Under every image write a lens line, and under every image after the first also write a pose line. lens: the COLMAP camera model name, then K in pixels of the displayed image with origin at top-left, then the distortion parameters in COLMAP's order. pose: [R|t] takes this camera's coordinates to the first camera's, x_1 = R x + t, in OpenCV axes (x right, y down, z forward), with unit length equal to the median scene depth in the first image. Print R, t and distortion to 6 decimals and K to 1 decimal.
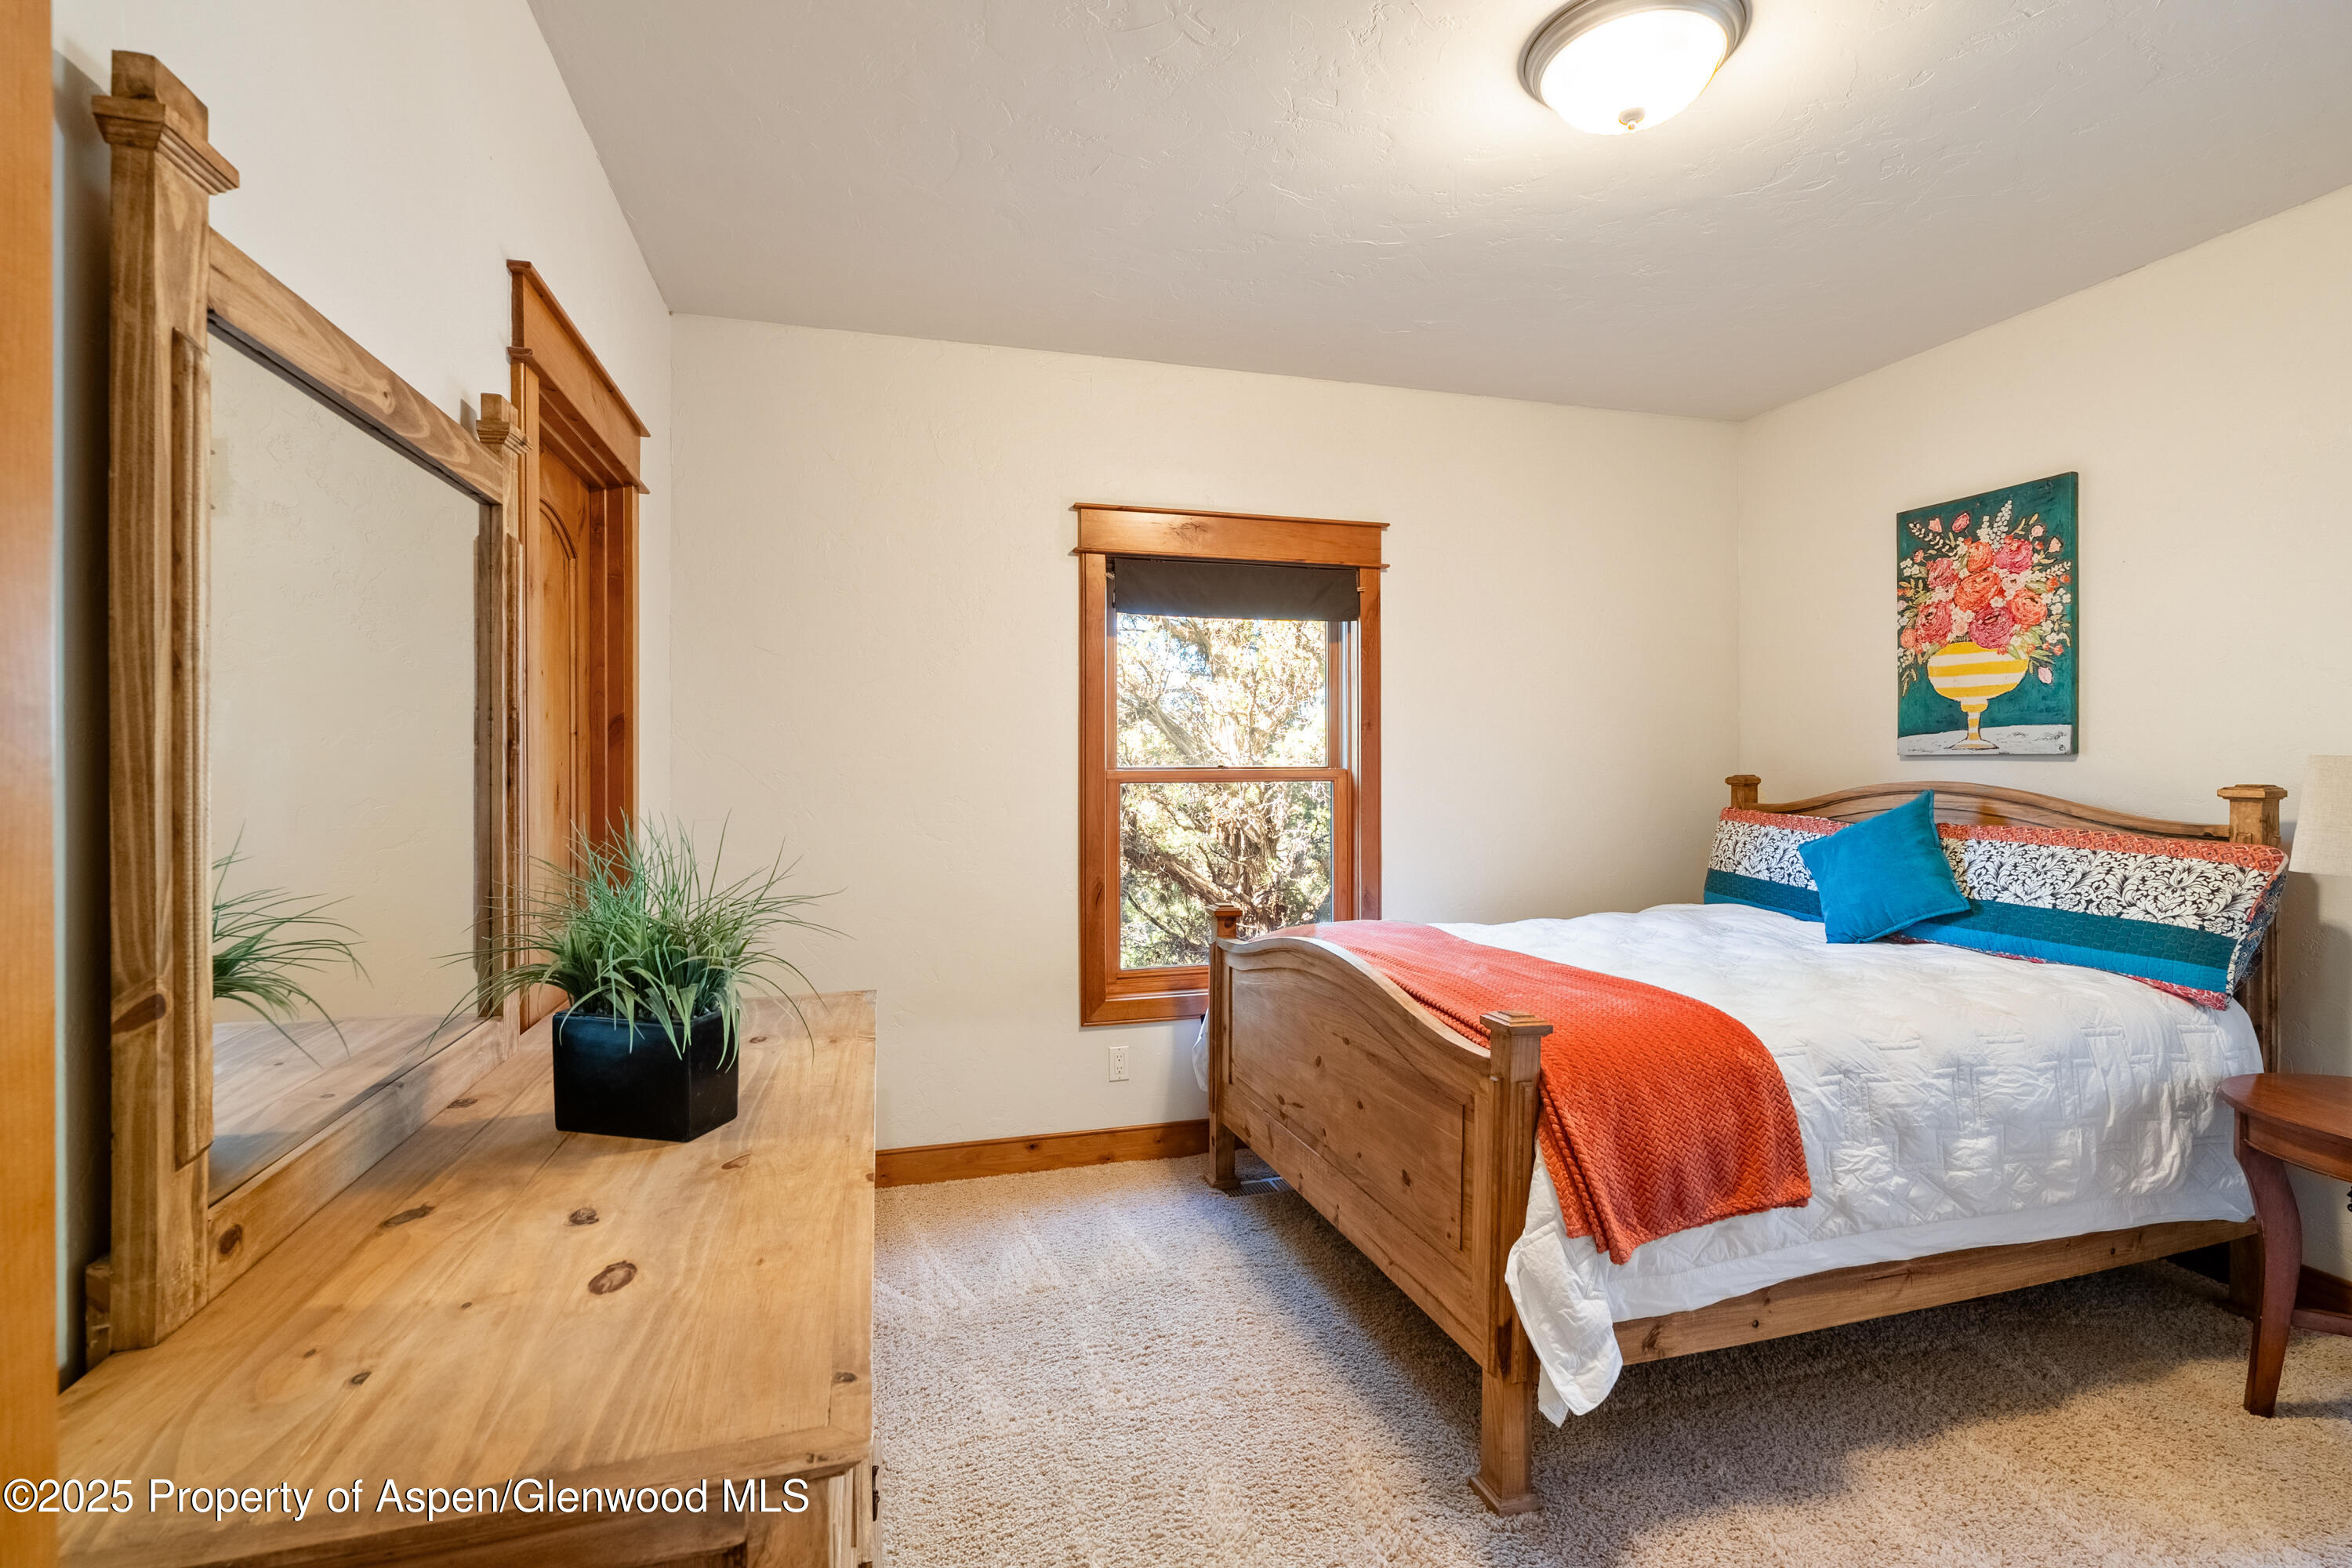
lens RADIAL K [[1072.8, 0, 1174.9], [0, 1072.8, 774.7], [0, 0, 1]] dist [0.000008, 0.000129]
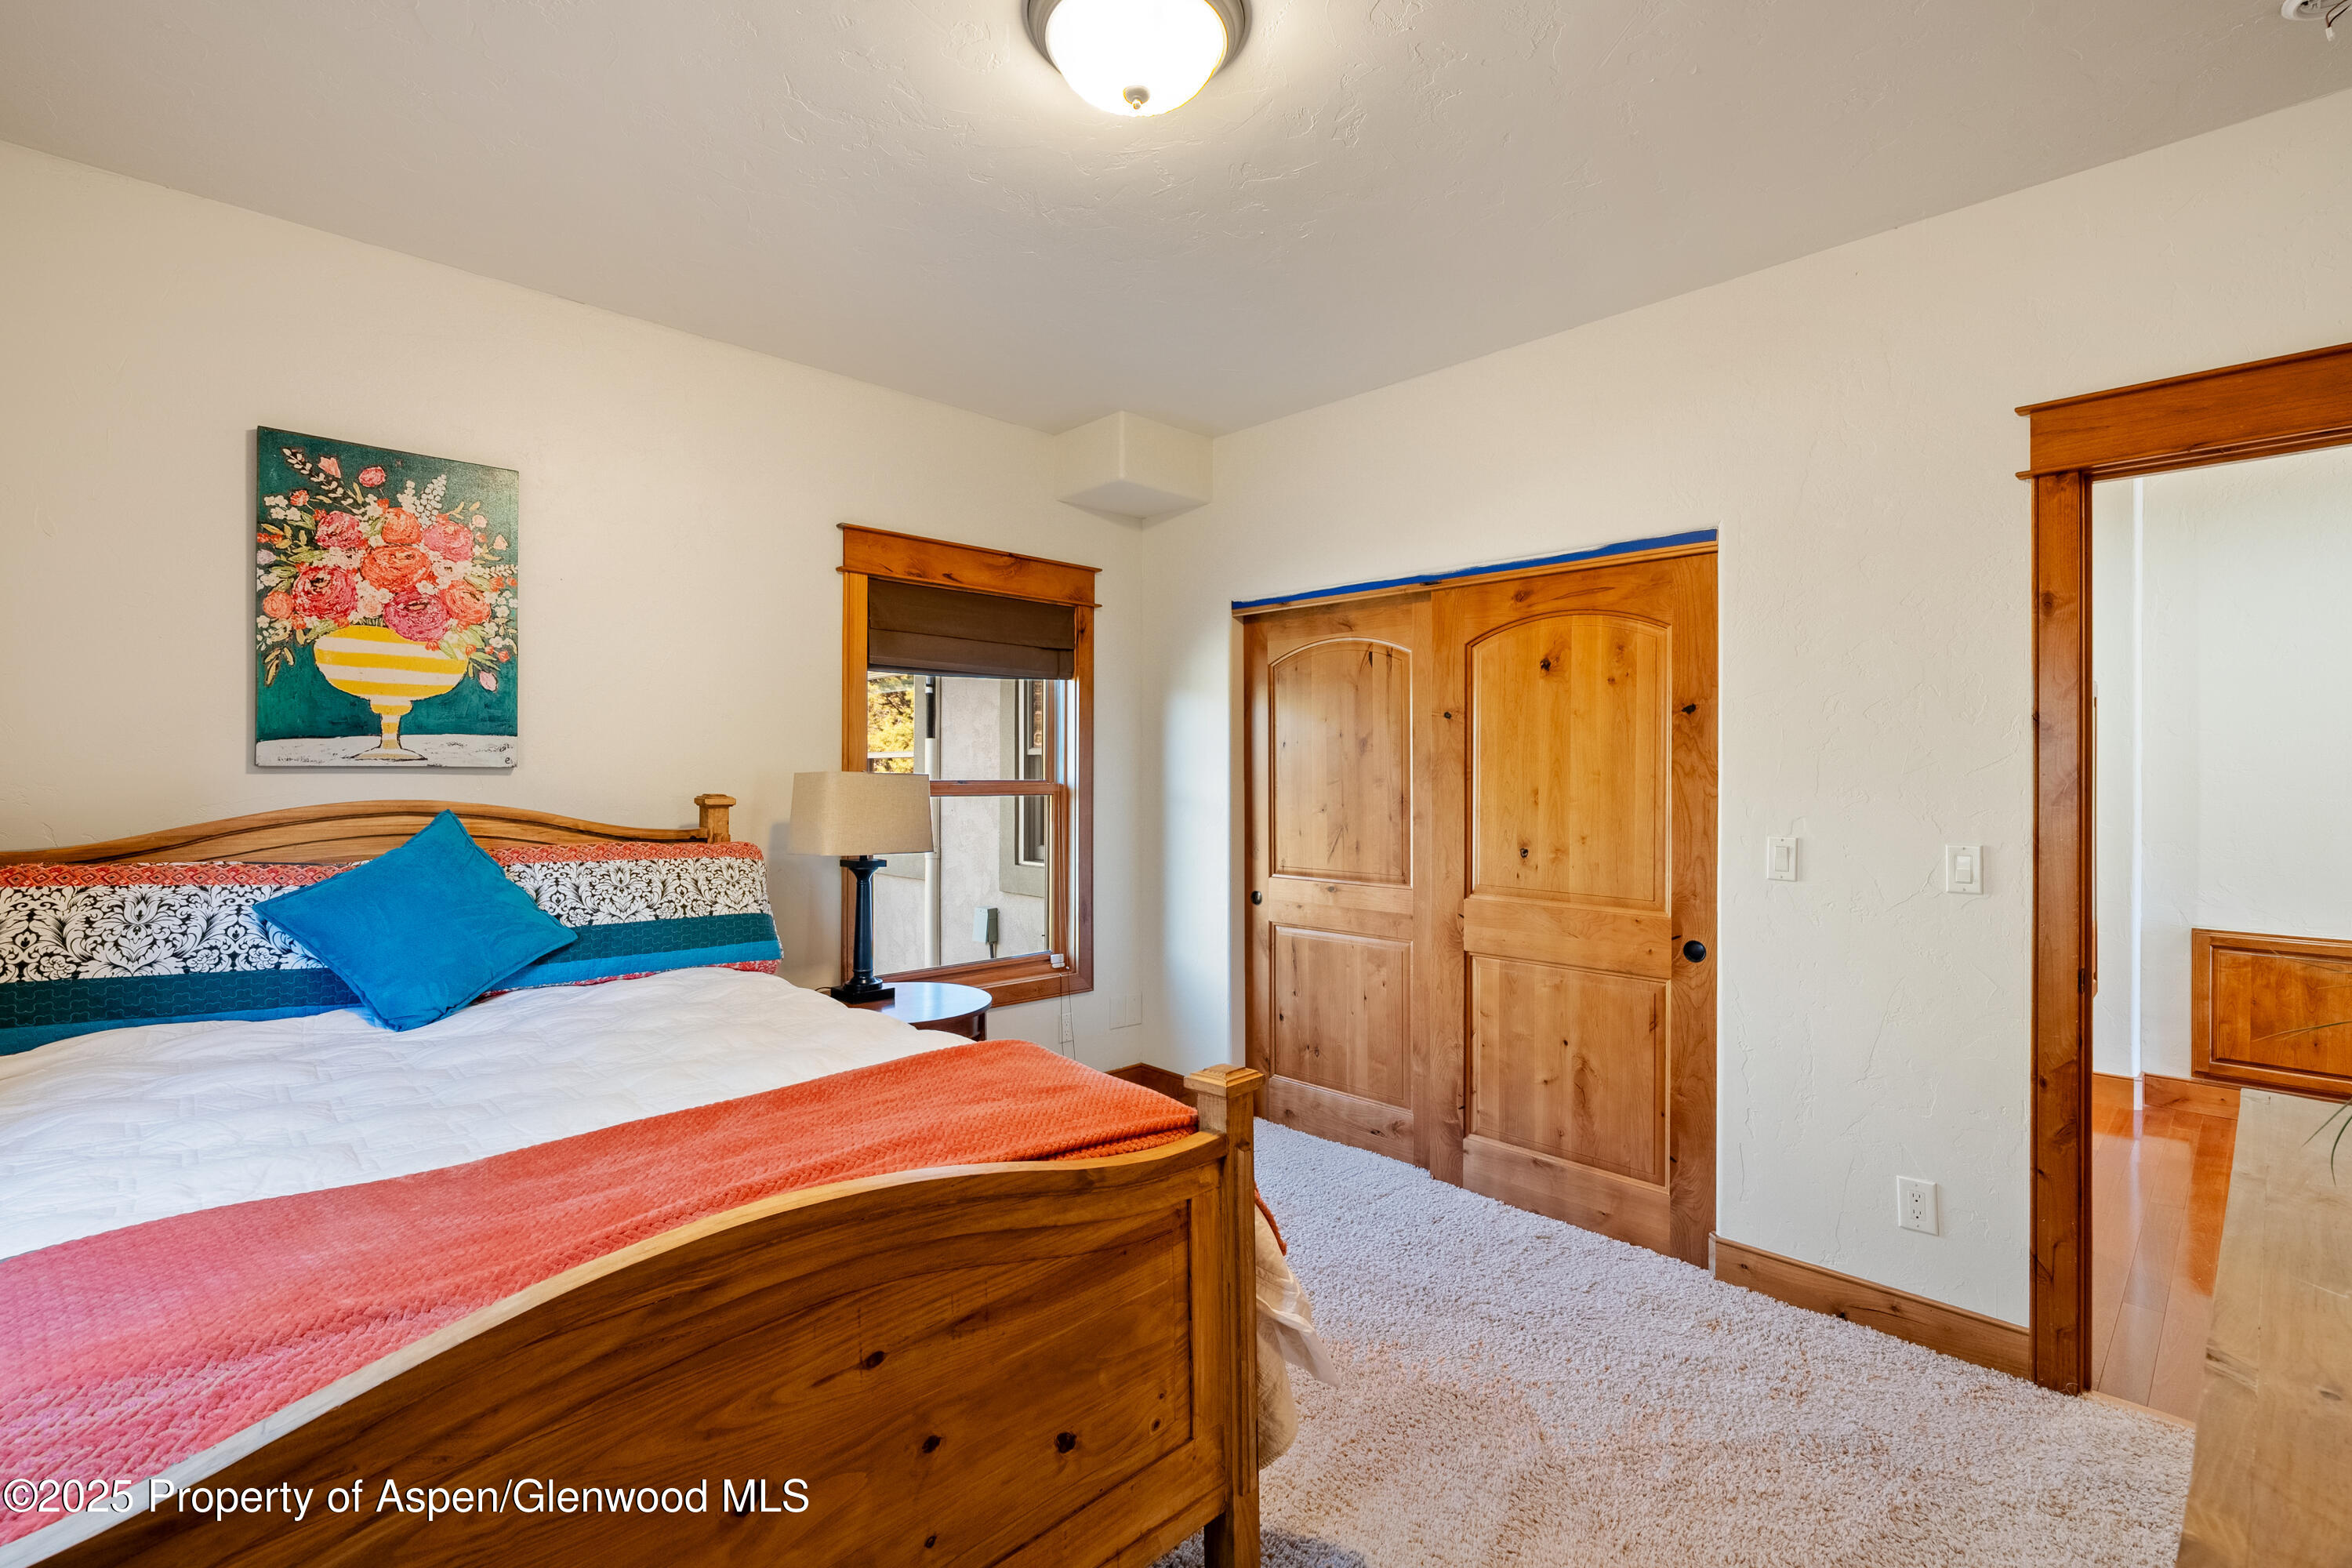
lens RADIAL K [[1072.8, 0, 1171.4], [0, 1072.8, 767.6], [0, 0, 1]] dist [0.000008, 0.000129]
pose [[-0.472812, 0.016927, 0.881001, -0.250770], [0.017649, 0.999797, -0.009738, 0.000045], [-0.880987, 0.010944, -0.473015, 0.863537]]
